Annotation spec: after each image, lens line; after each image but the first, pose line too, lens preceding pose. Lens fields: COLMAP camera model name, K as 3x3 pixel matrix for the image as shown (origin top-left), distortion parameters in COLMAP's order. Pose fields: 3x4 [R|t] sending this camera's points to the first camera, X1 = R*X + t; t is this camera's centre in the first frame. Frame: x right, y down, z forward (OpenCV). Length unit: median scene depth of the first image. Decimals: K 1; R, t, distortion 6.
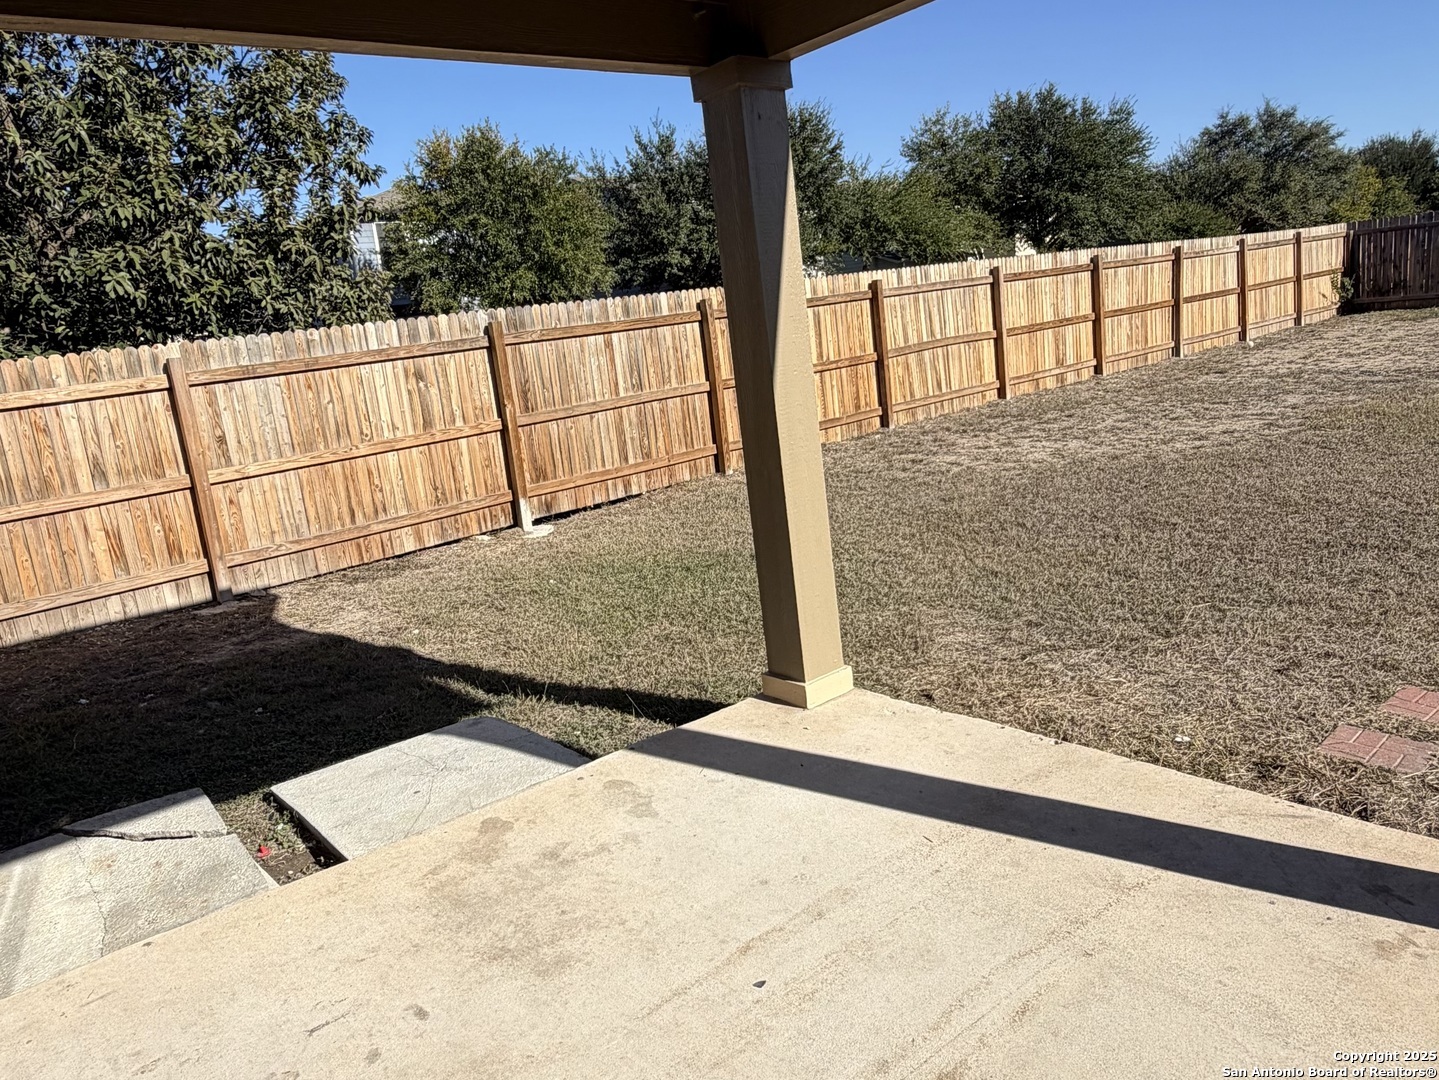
lens RADIAL K [[1023.2, 0, 722.4], [0, 1023.2, 527.8], [0, 0, 1]] dist [-0.000794, 0.000060]
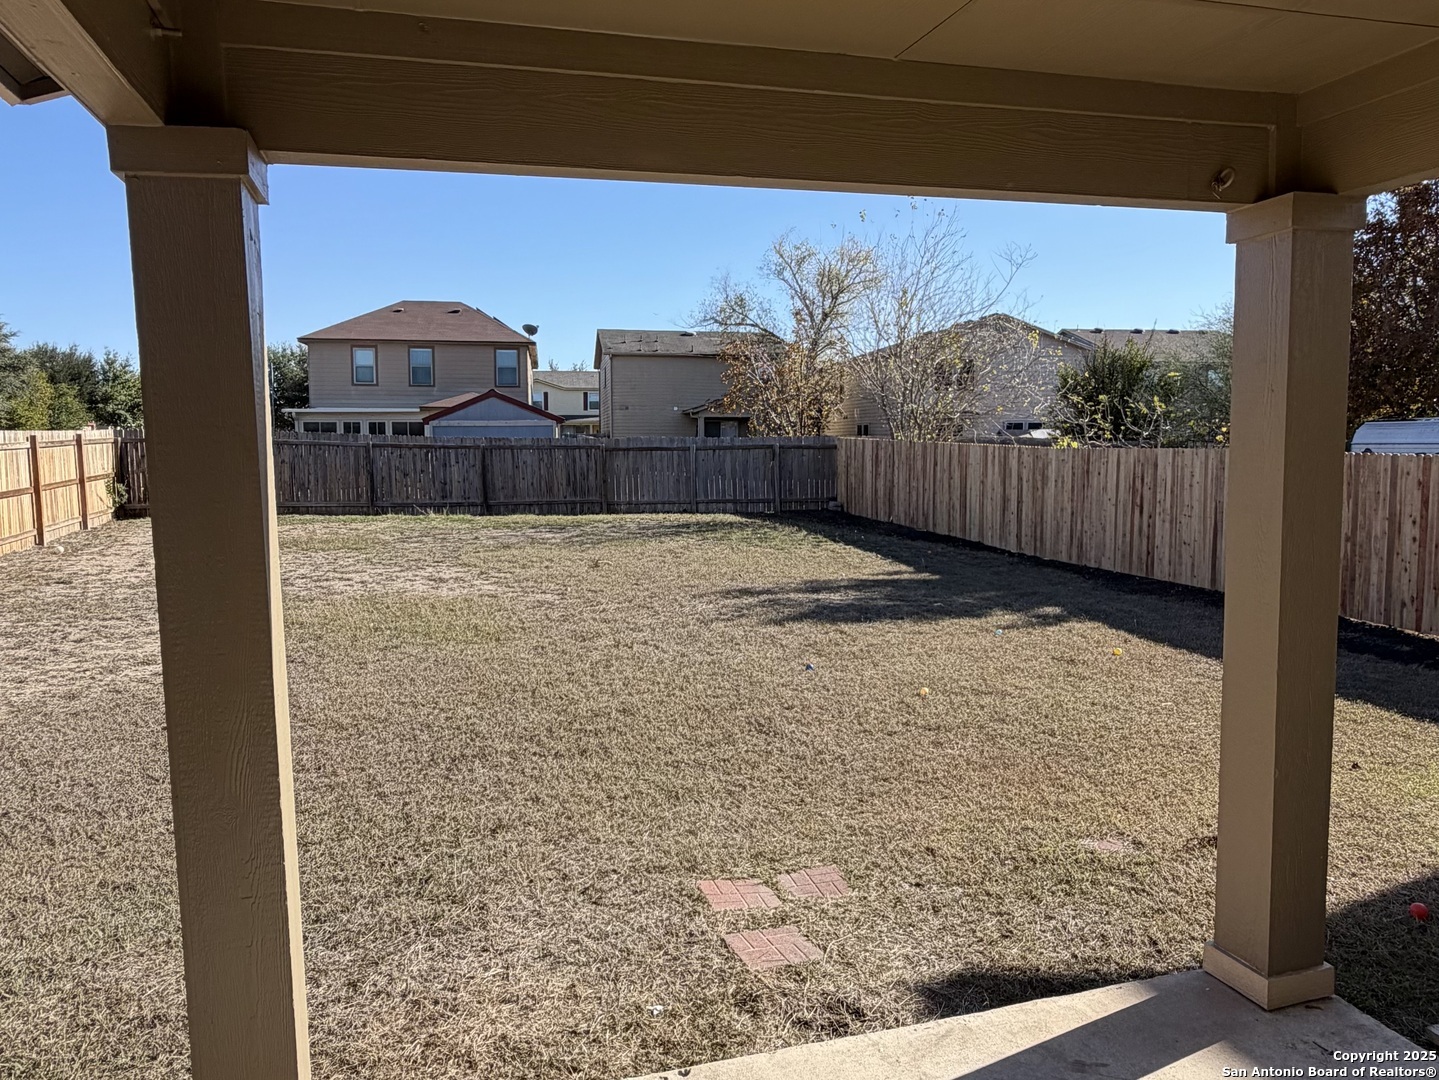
lens RADIAL K [[1023.2, 0, 711.9], [0, 1023.2, 536.8], [0, 0, 1]] dist [-0.000794, 0.000060]
pose [[0.410794, 0.017268, 0.911564, -0.068594], [0.147776, 0.985339, -0.085260, -0.023210], [-0.899672, 0.169732, 0.402220, 0.091869]]
